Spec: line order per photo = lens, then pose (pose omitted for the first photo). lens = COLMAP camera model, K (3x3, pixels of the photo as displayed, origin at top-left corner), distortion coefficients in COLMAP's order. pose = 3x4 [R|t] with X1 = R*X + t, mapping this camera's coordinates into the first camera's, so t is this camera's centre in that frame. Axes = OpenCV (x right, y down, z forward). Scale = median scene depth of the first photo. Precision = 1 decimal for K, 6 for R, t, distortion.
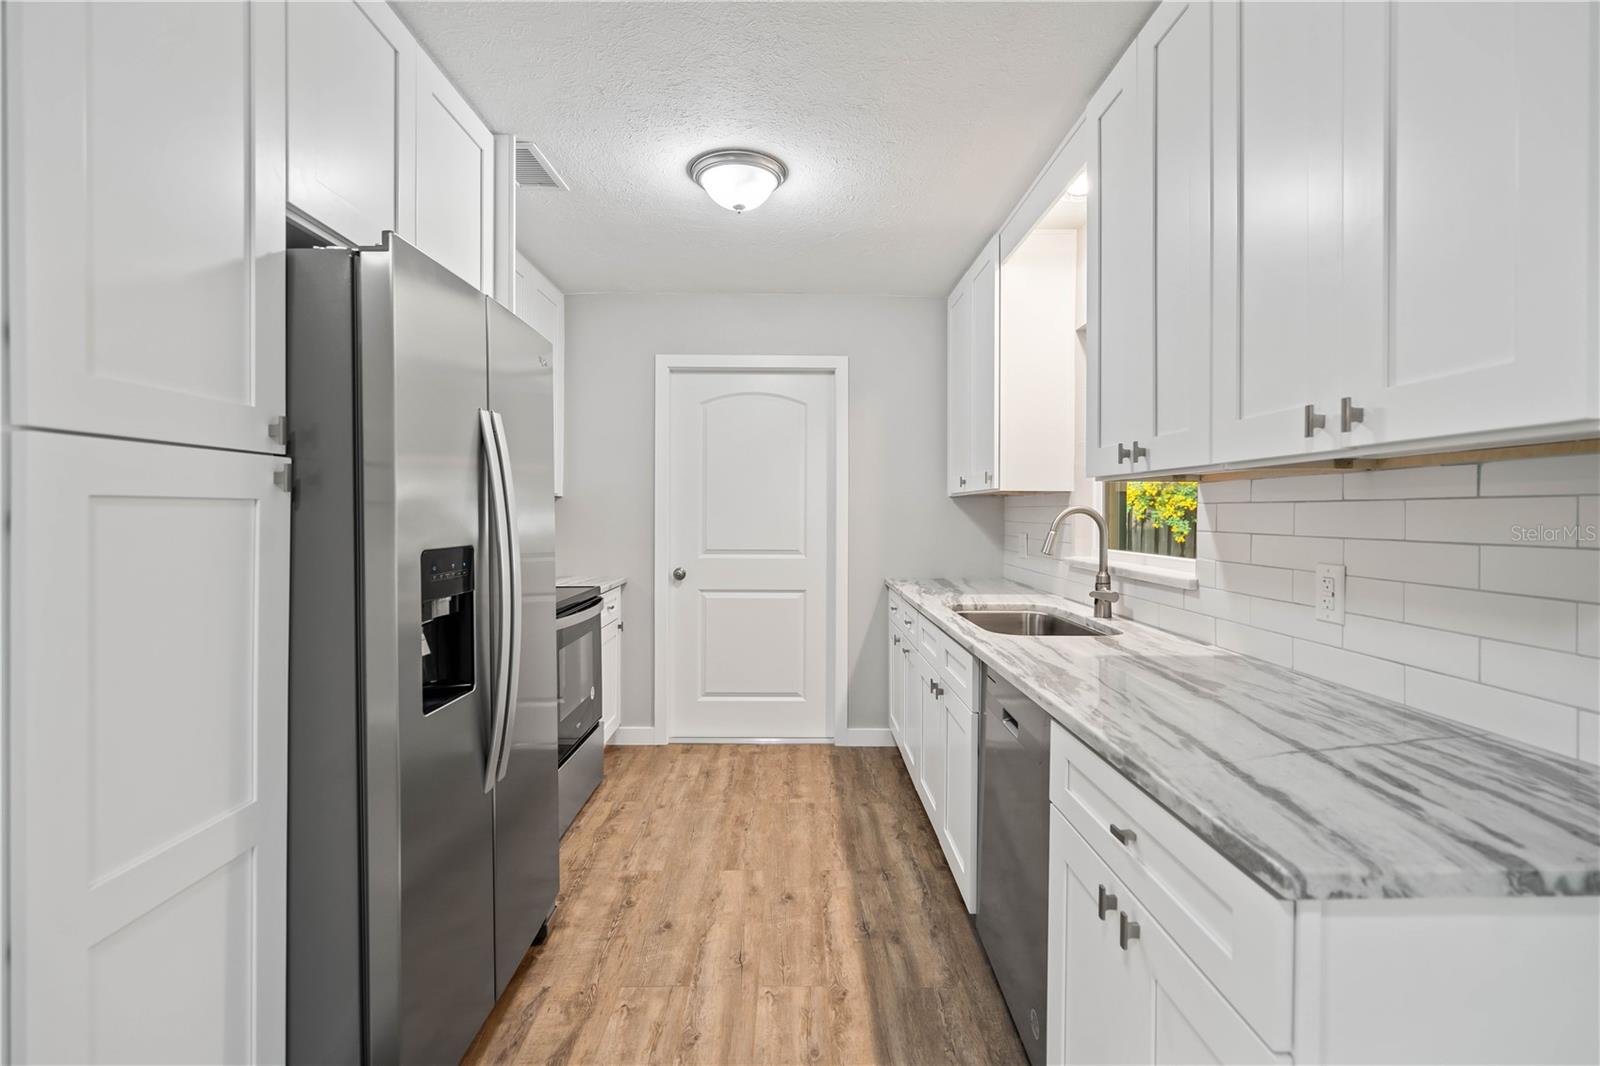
lens RADIAL K [[730.1, 0, 804.4], [0, 730.1, 515.0], [0, 0, 1]] dist [-0.002538, 0.001672]
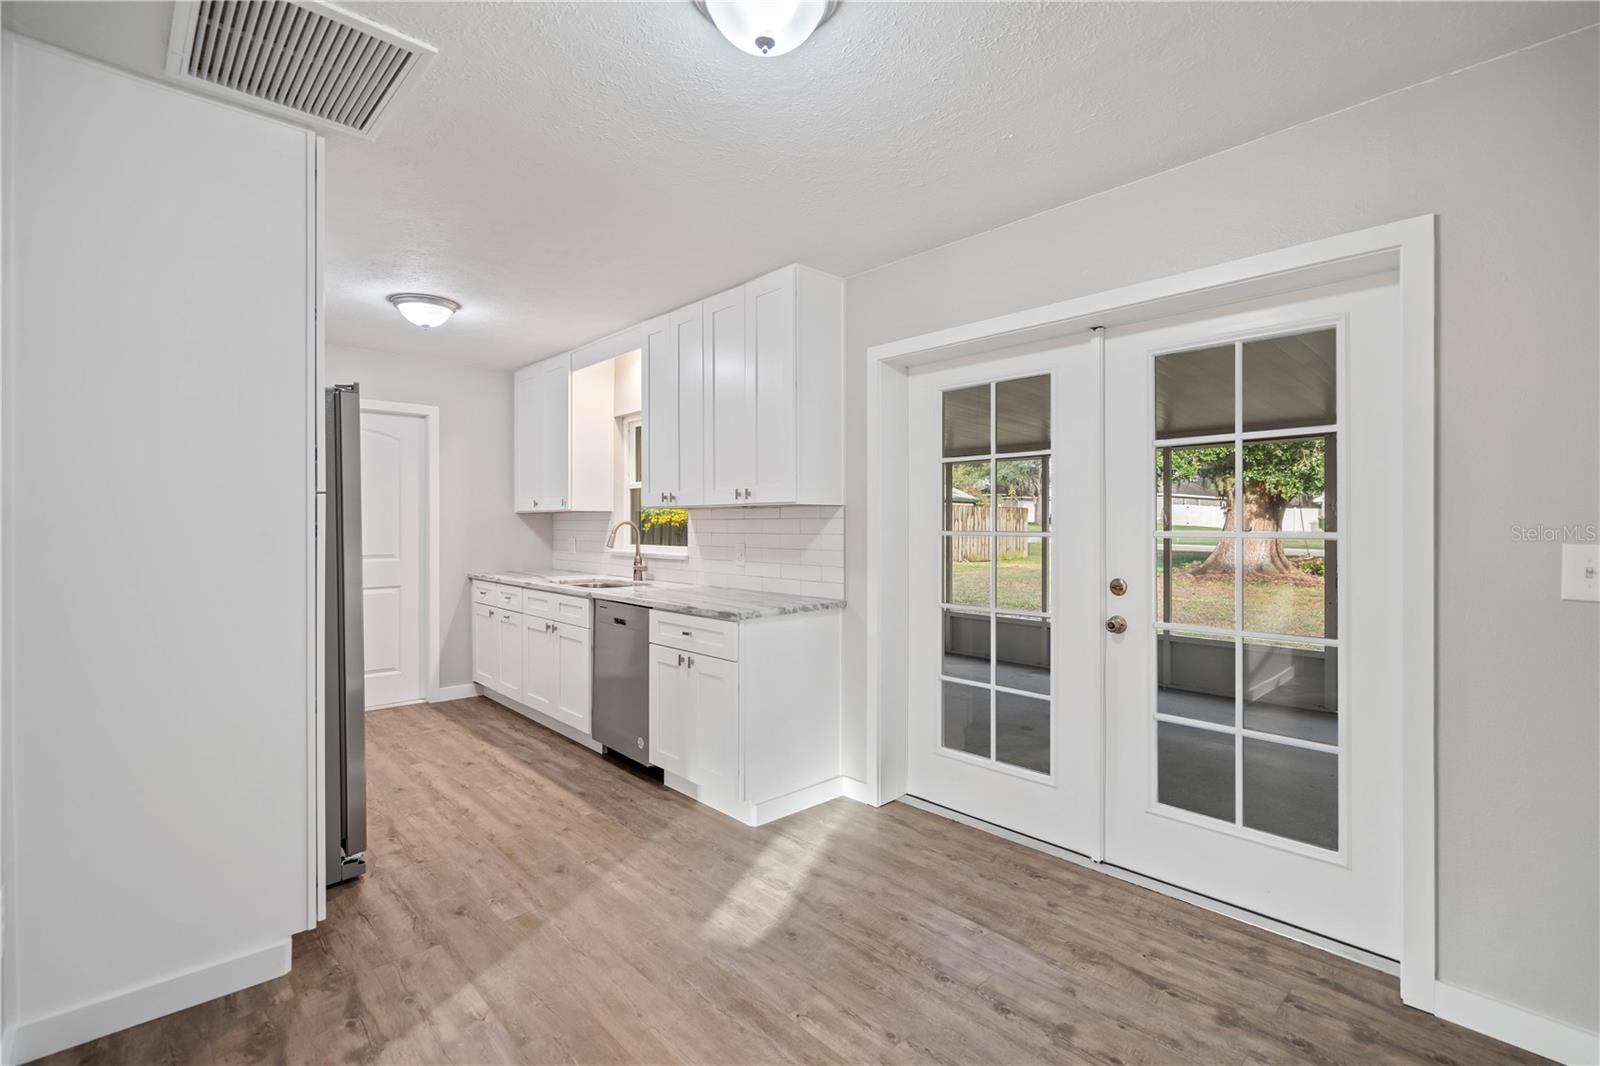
lens RADIAL K [[730.1, 0, 804.4], [0, 730.1, 515.0], [0, 0, 1]] dist [-0.002538, 0.001672]
pose [[0.743498, 0.000768, 0.668738, -0.537603], [0.007782, 0.999922, -0.009801, -0.004561], [-0.668693, 0.012491, 0.743433, -0.688446]]
